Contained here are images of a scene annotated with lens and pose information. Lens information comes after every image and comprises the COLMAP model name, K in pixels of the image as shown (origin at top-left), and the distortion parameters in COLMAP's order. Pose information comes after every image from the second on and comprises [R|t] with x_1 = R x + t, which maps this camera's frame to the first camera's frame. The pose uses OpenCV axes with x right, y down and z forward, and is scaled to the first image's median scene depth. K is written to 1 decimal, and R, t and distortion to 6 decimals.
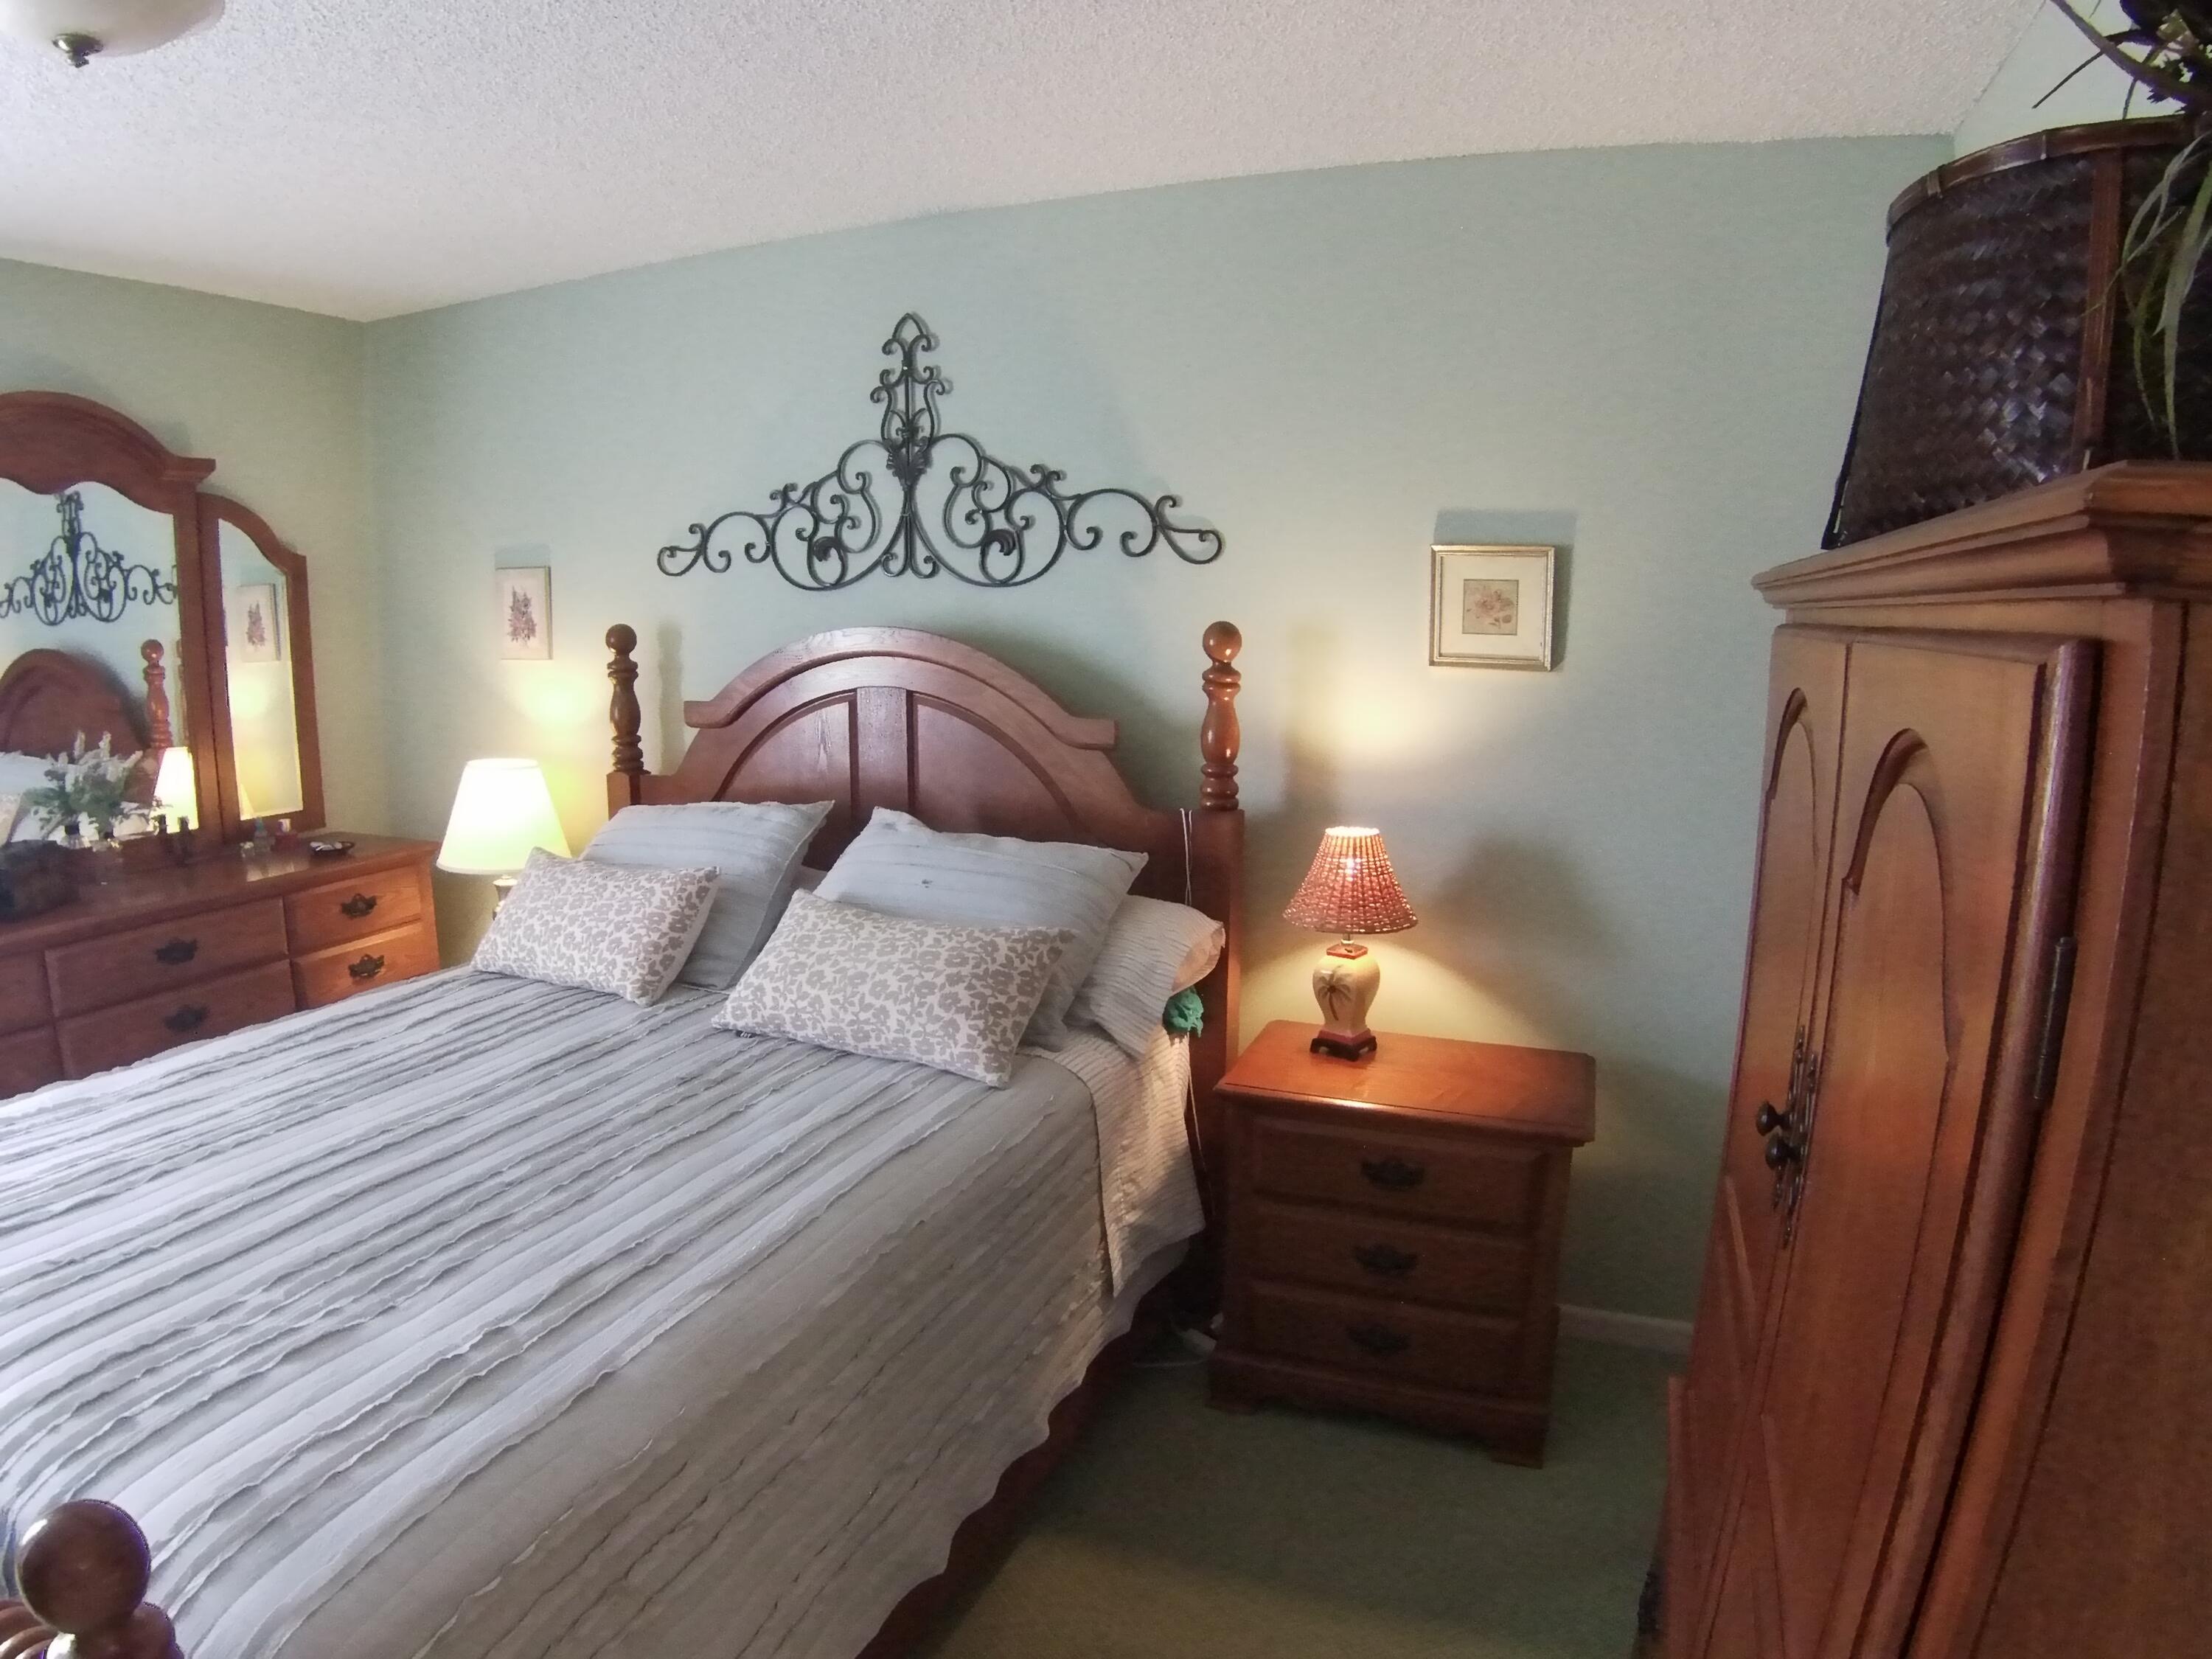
lens RADIAL K [[1264.8, 0, 1106.0], [0, 1264.8, 829.5], [0, 0, 1]] dist [-0.174763, 0.037682]
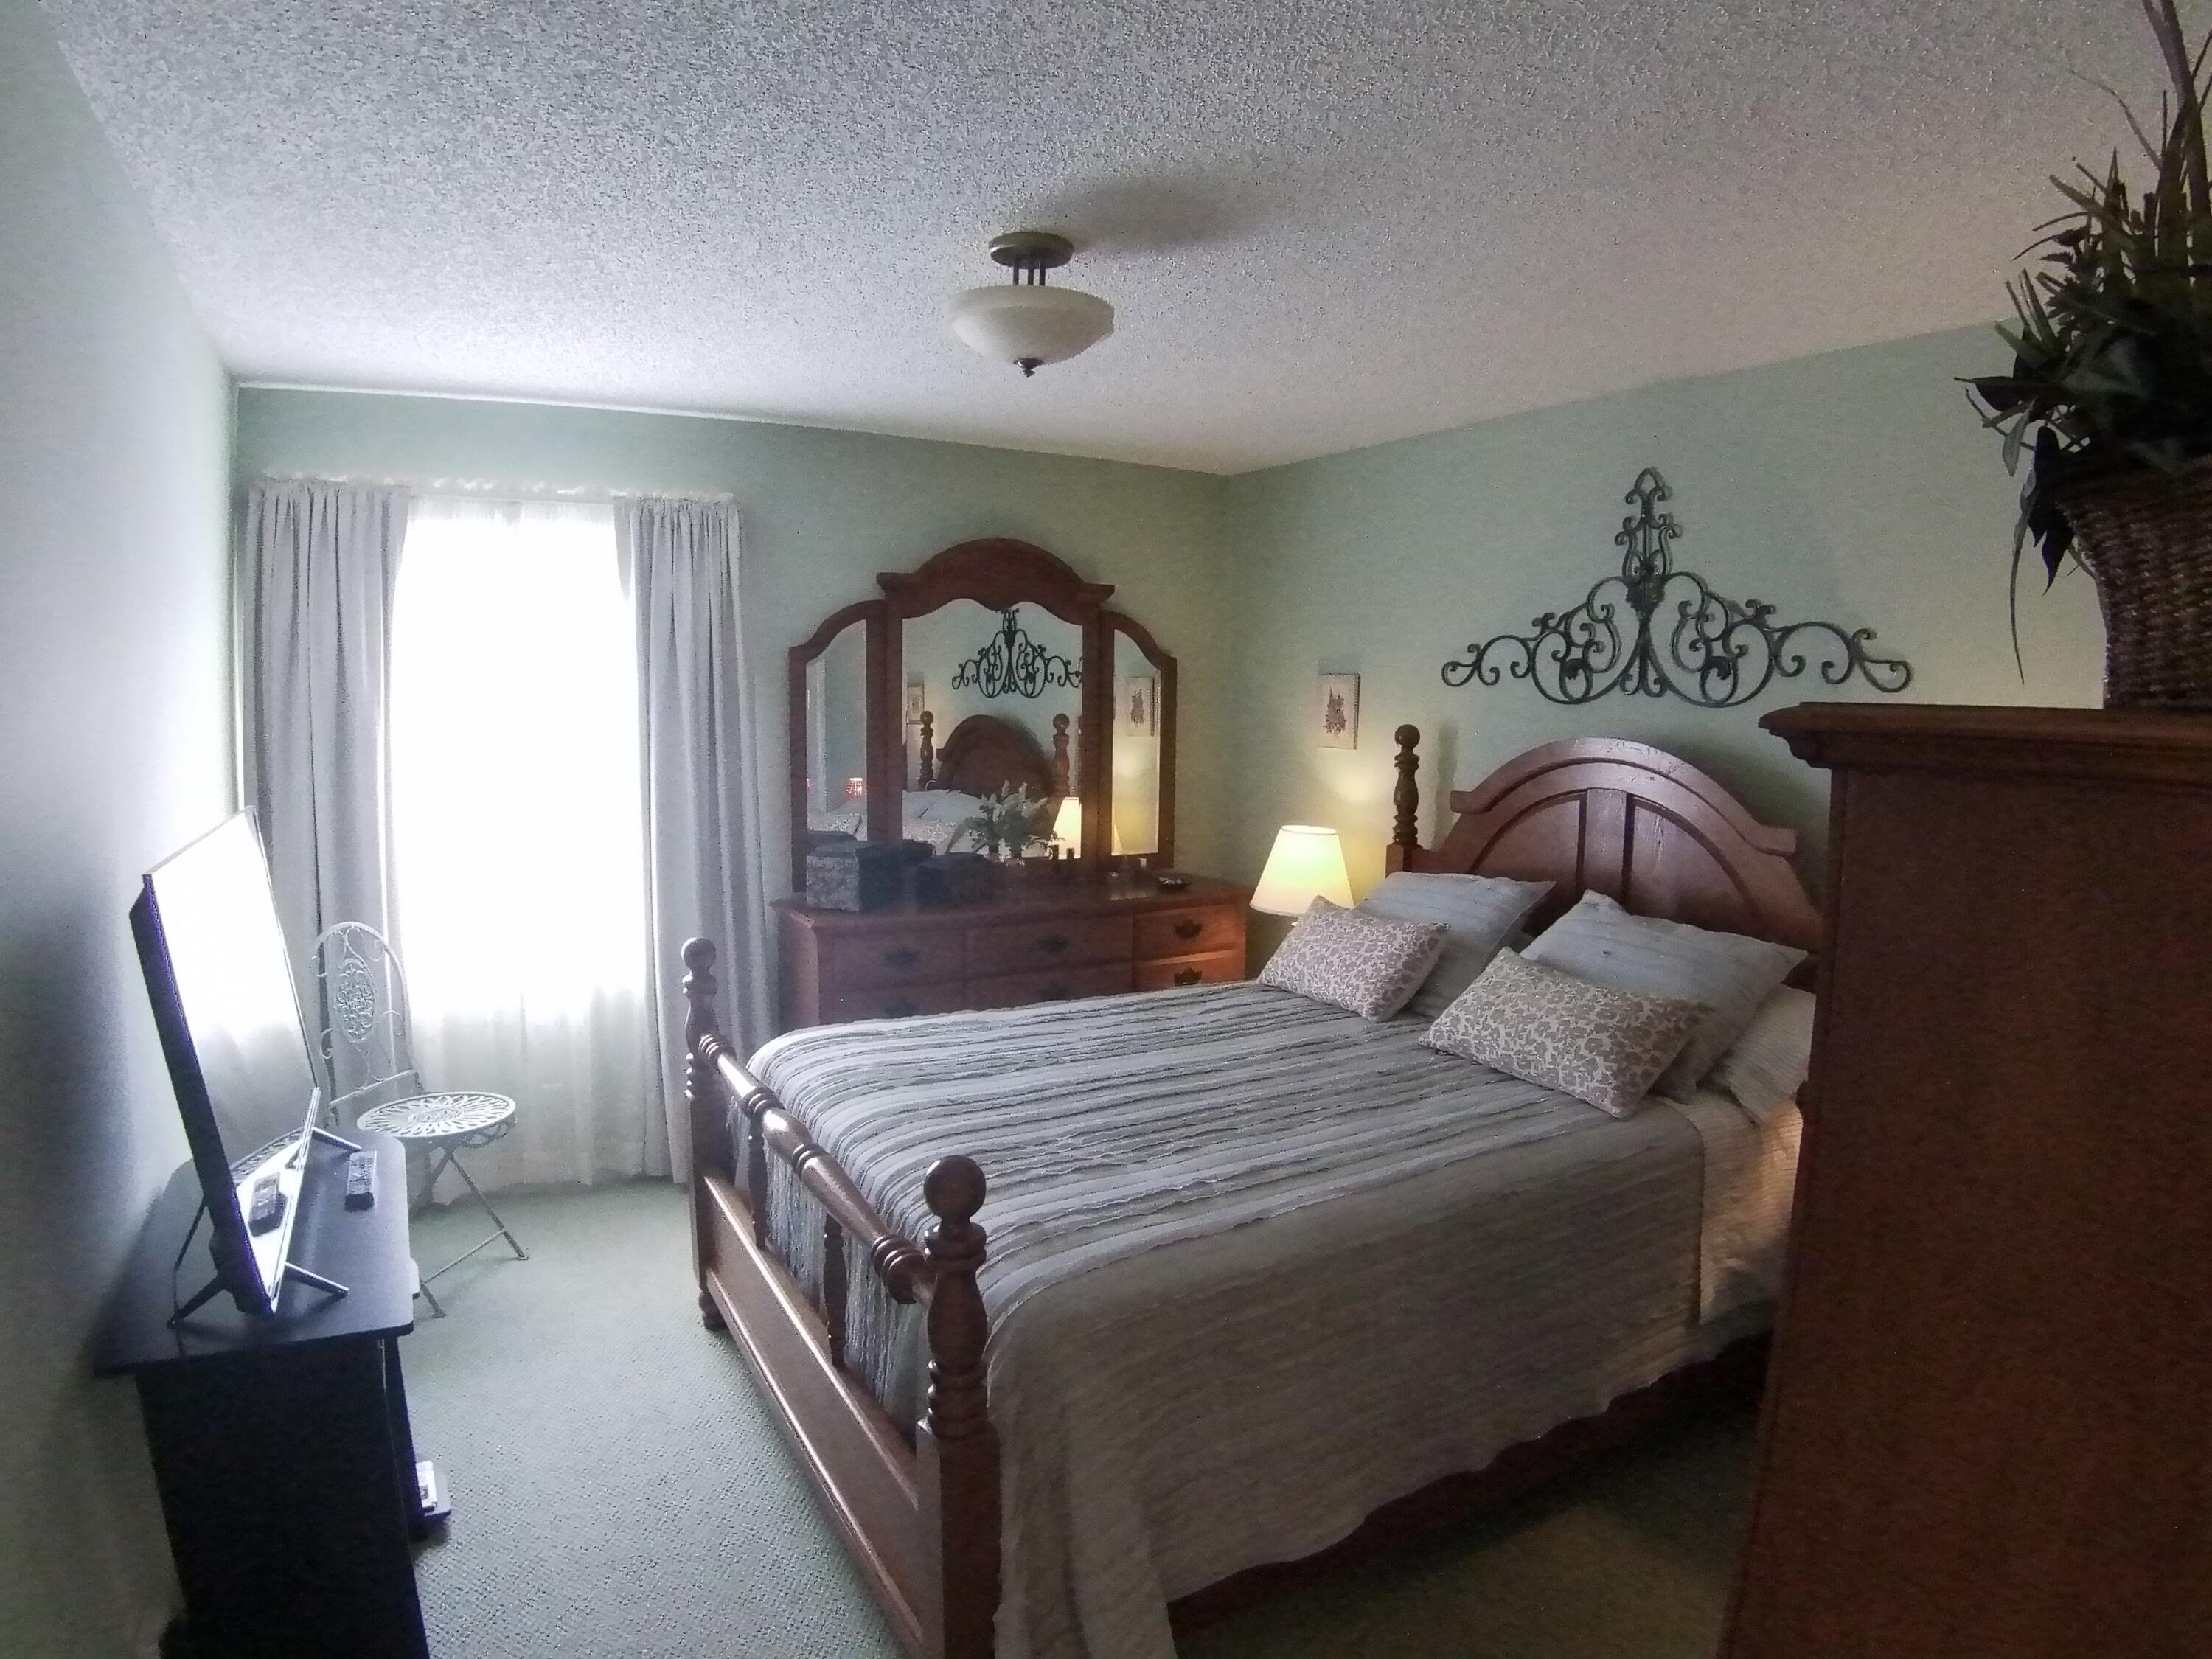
lens RADIAL K [[1297.9, 0, 1106.0], [0, 1297.9, 829.5], [0, 0, 1]] dist [-0.185295, 0.040883]
pose [[0.788870, 0.067523, -0.610839, 0.174783], [-0.112240, 0.993058, -0.035179, 0.017680], [0.604223, 0.096312, 0.790973, -0.209272]]
